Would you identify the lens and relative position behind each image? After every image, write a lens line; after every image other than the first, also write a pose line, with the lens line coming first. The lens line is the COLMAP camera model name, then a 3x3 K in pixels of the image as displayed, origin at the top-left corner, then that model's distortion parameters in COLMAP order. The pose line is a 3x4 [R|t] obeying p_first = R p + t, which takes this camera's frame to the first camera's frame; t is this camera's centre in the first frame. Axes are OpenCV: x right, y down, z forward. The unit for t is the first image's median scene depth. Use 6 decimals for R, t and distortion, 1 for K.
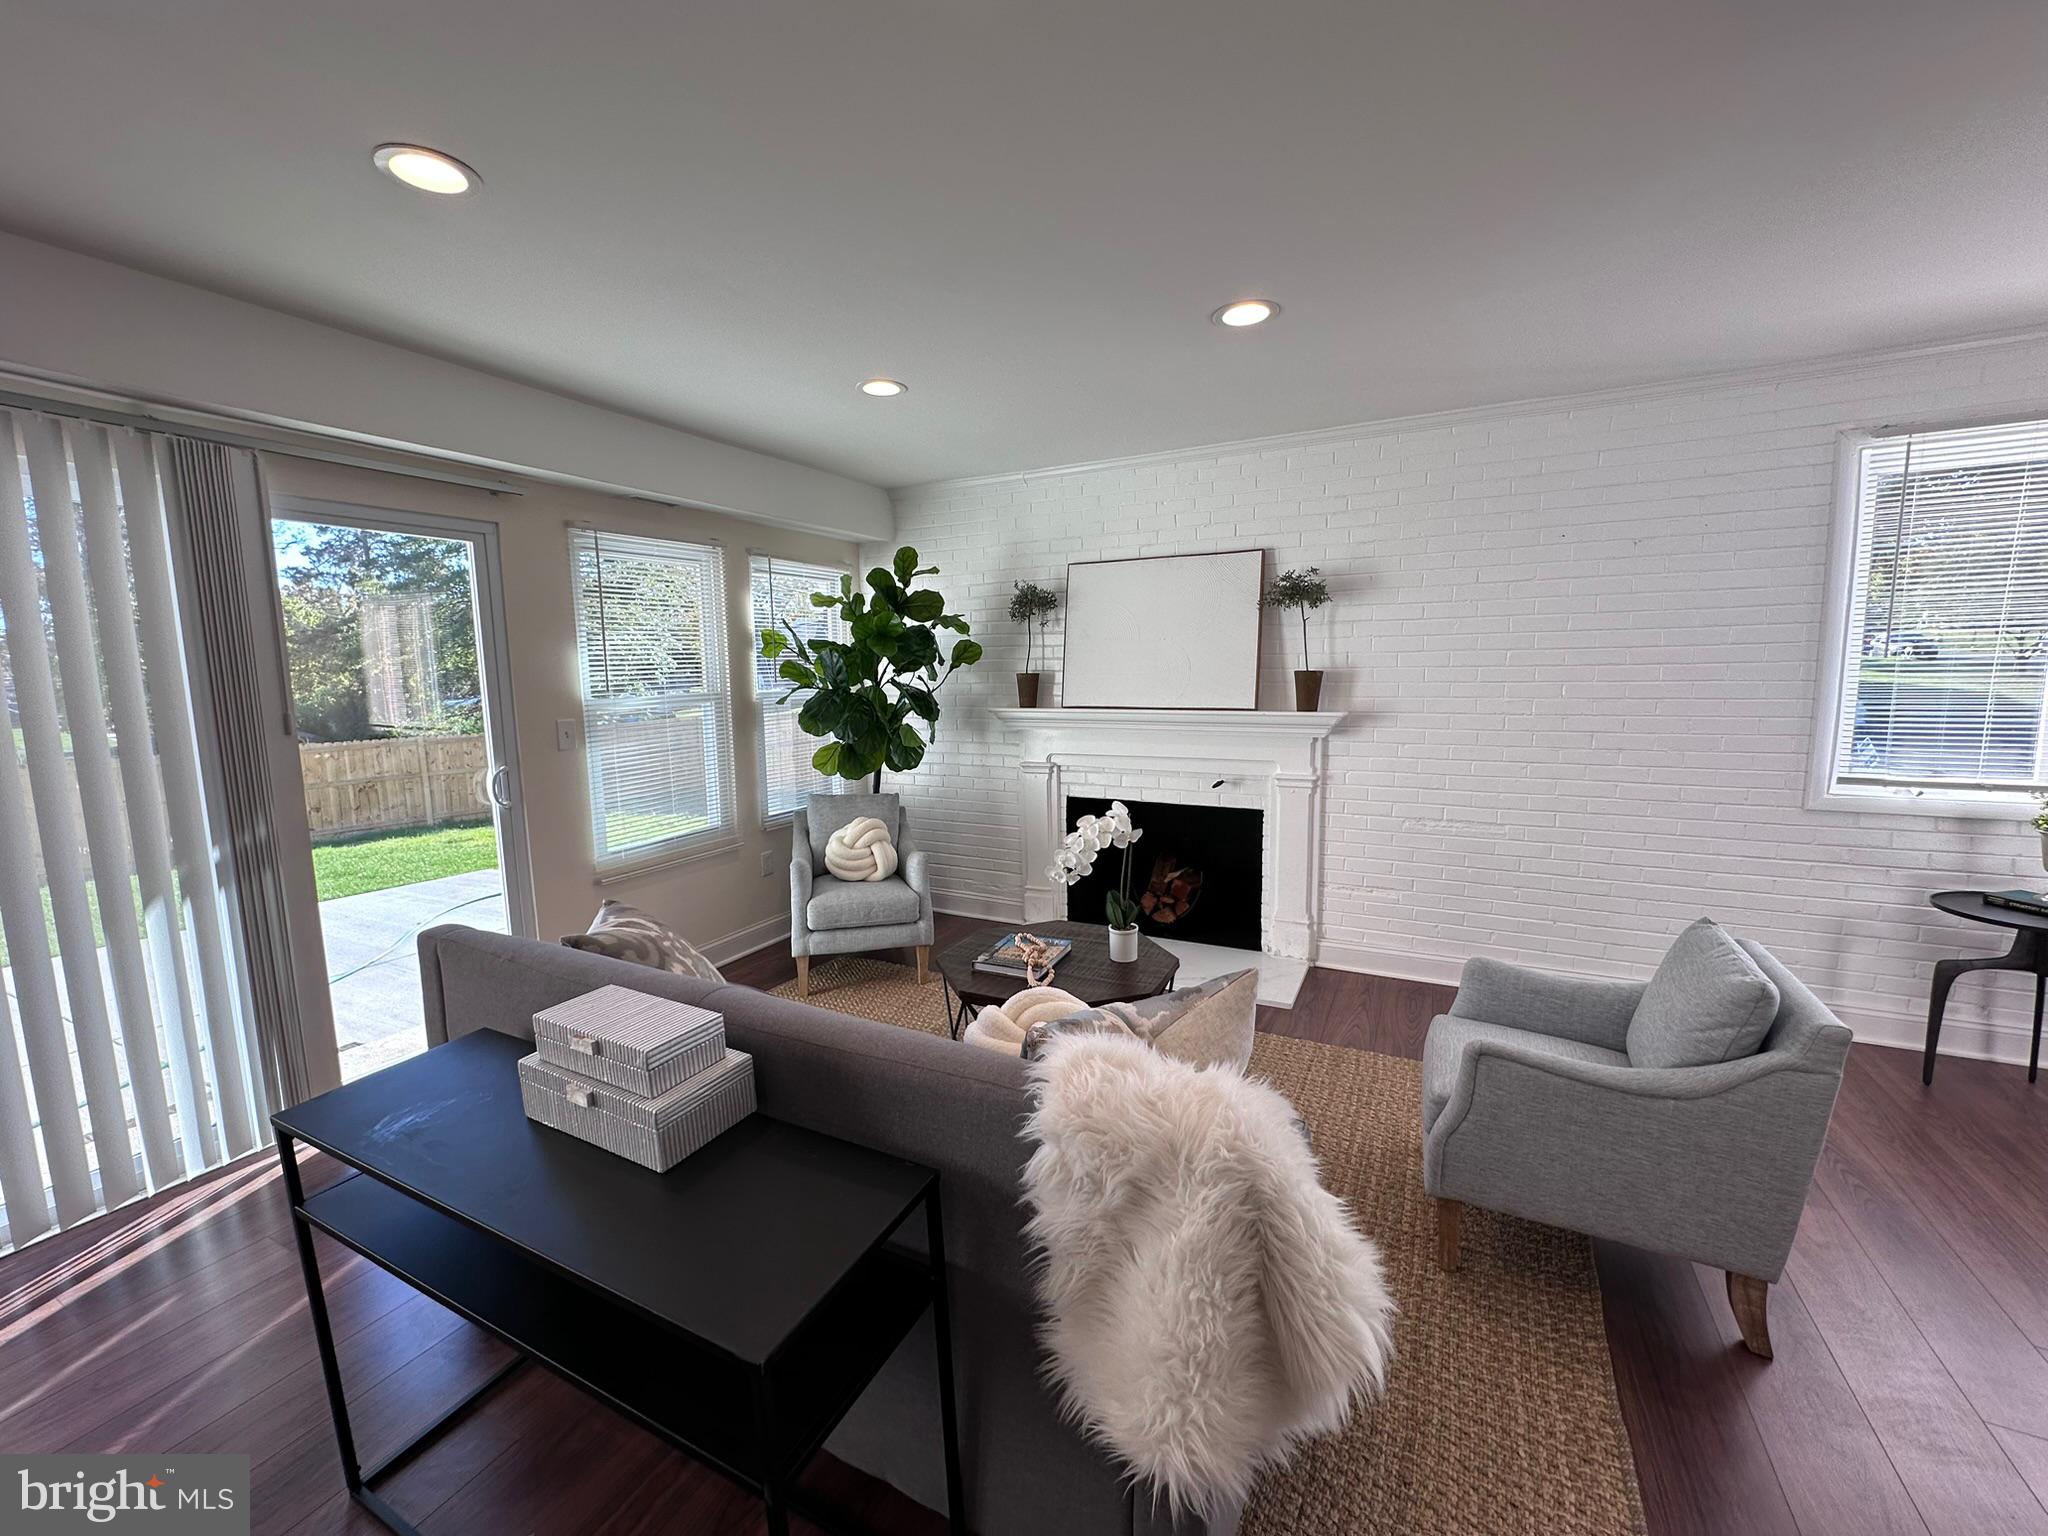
lens RADIAL K [[821.4, 0, 1024.8], [0, 821.4, 762.1], [0, 0, 1]] dist [-0.000236, 0.000312]
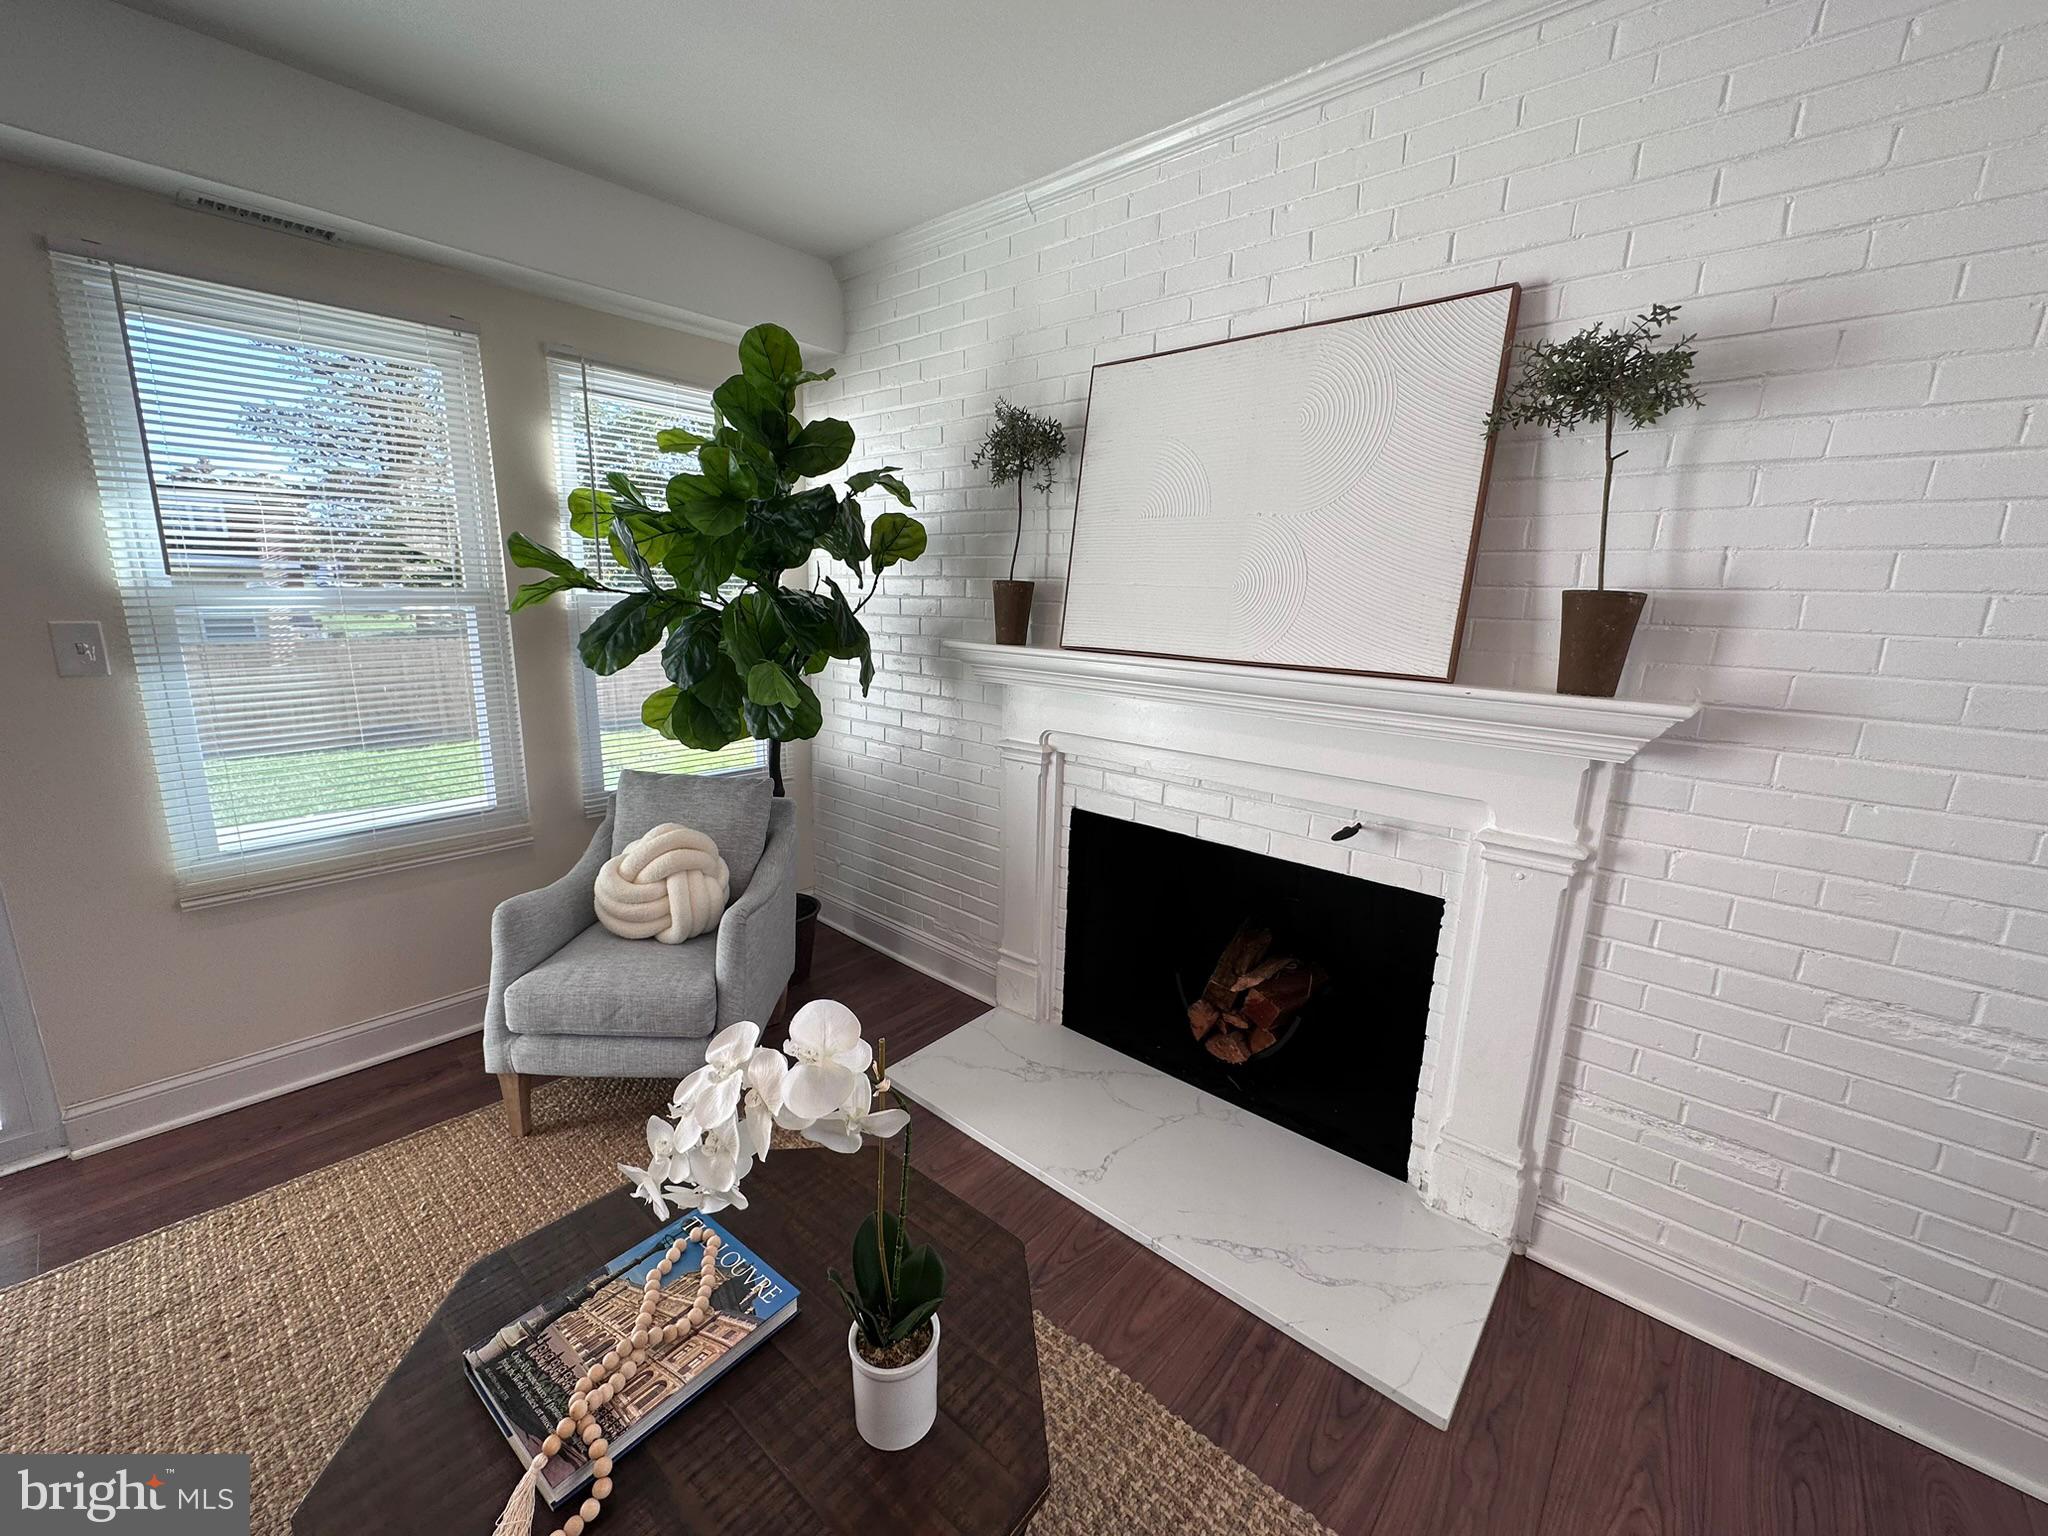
lens RADIAL K [[821.4, 0, 1021.2], [0, 821.4, 765.3], [0, 0, 1]] dist [-0.000236, 0.000312]
pose [[0.968210, 0.090481, -0.233202, 0.167556], [-0.068443, 0.992536, 0.100935, -0.047573], [0.240594, -0.081765, 0.967176, 0.524140]]
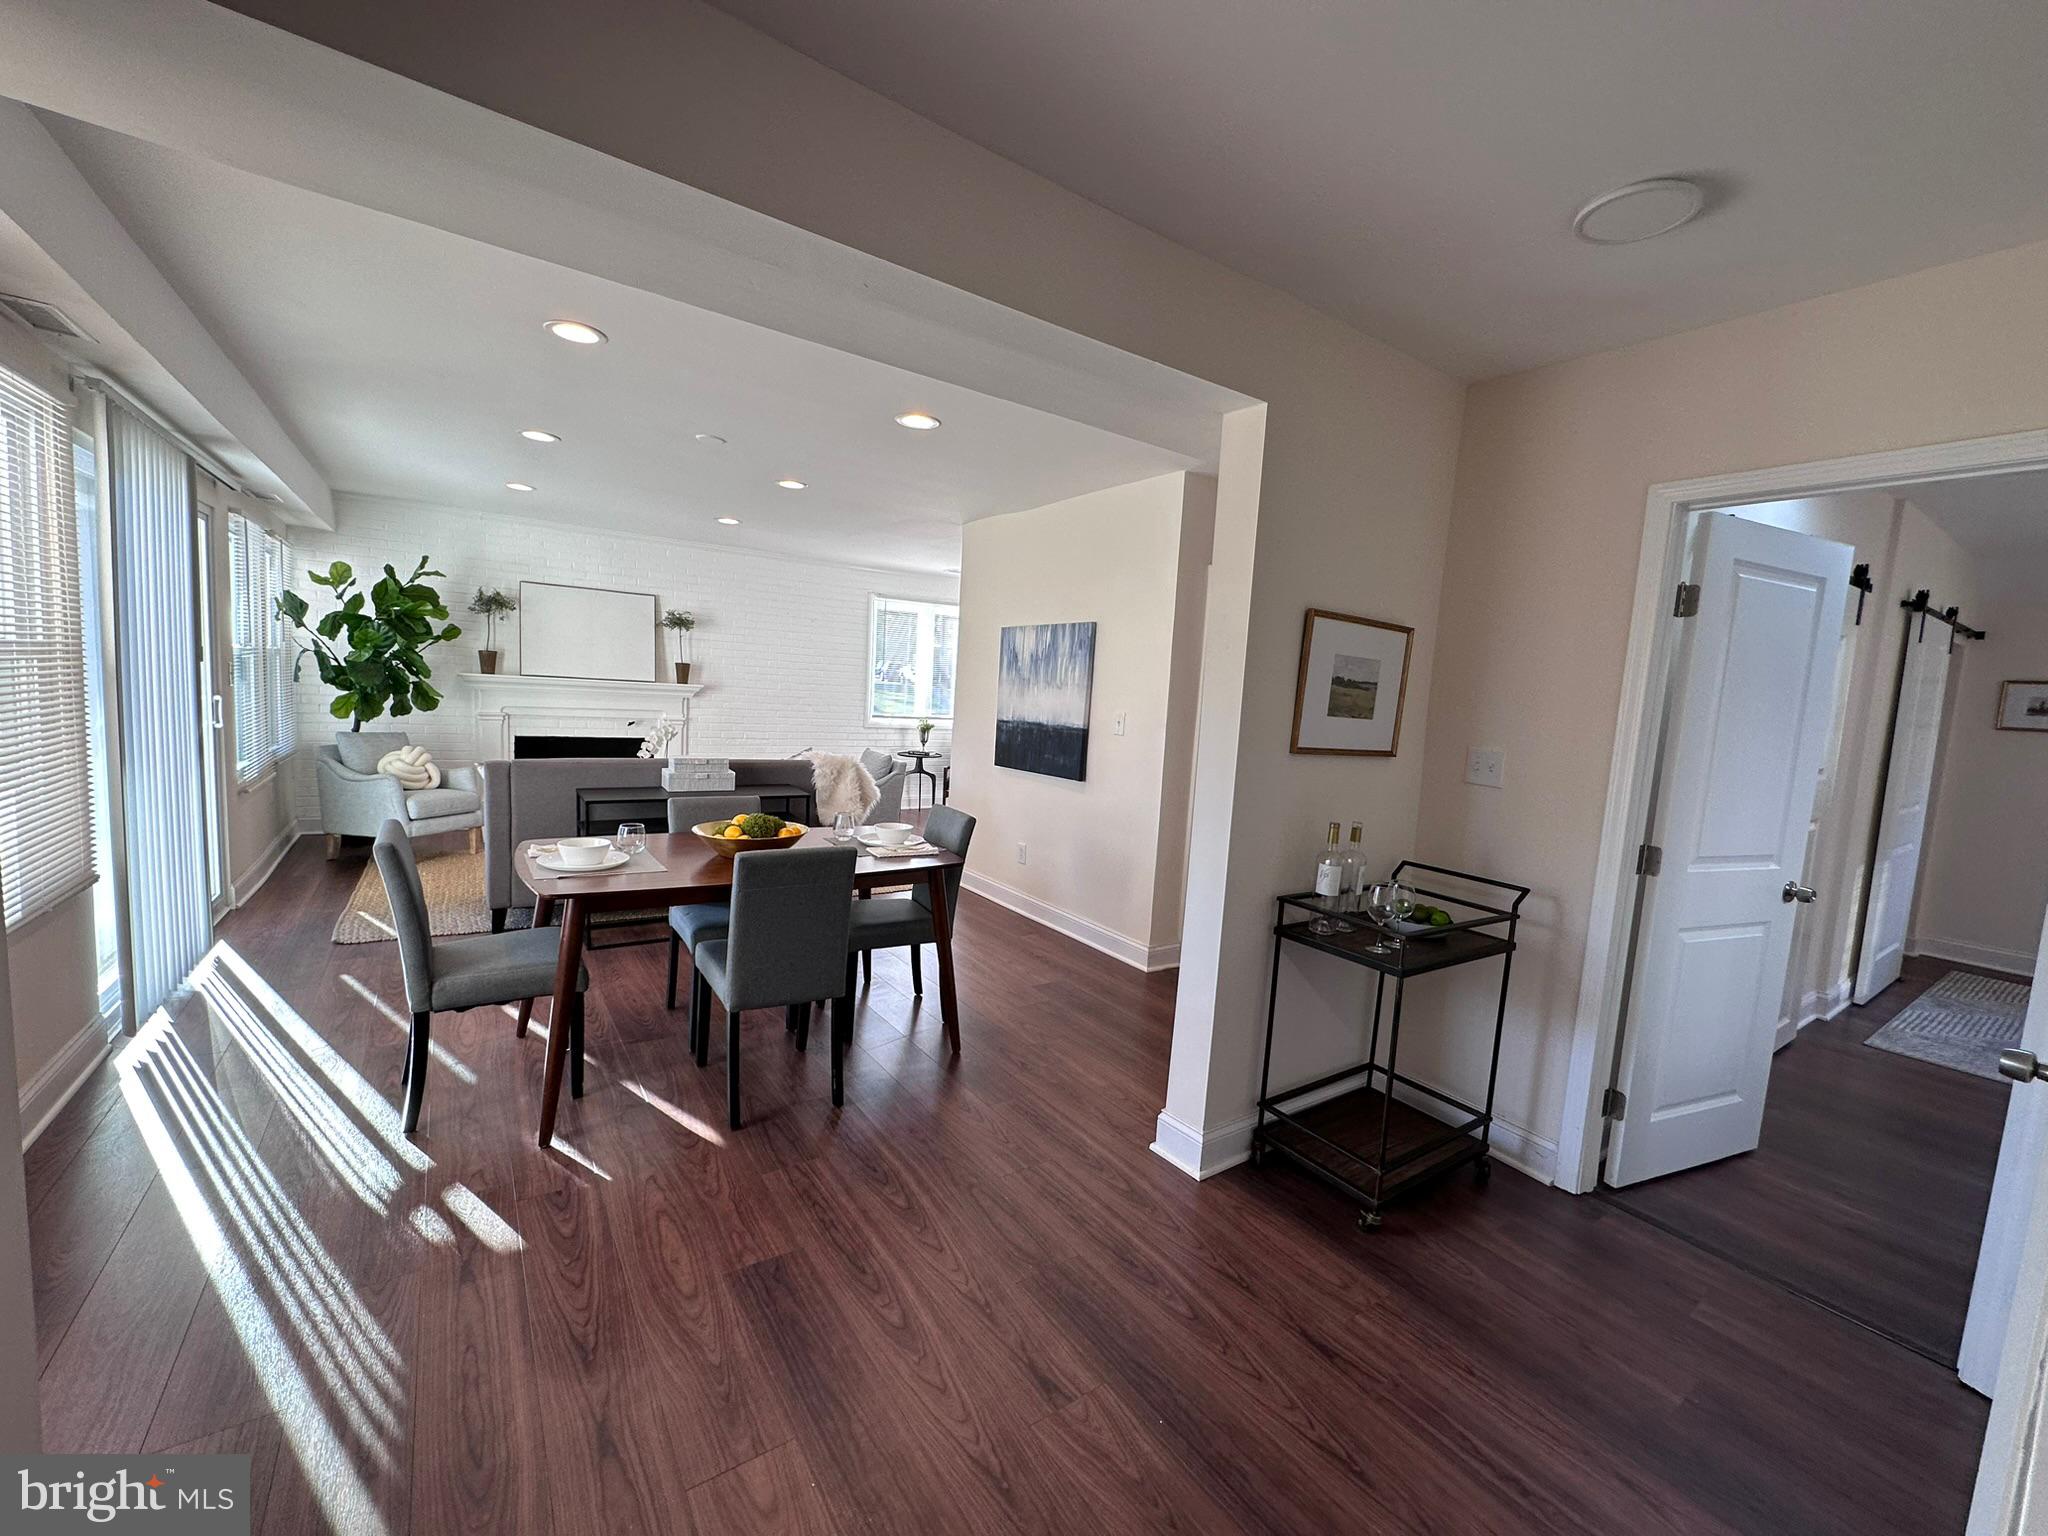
lens RADIAL K [[821.4, 0, 1015.8], [0, 821.4, 765.5], [0, 0, 1]] dist [-0.000236, 0.000312]
pose [[0.483486, -0.042870, 0.874301, -0.941829], [0.033105, 0.998981, 0.030677, 0.093299], [-0.874726, 0.014112, 0.484413, -0.597296]]
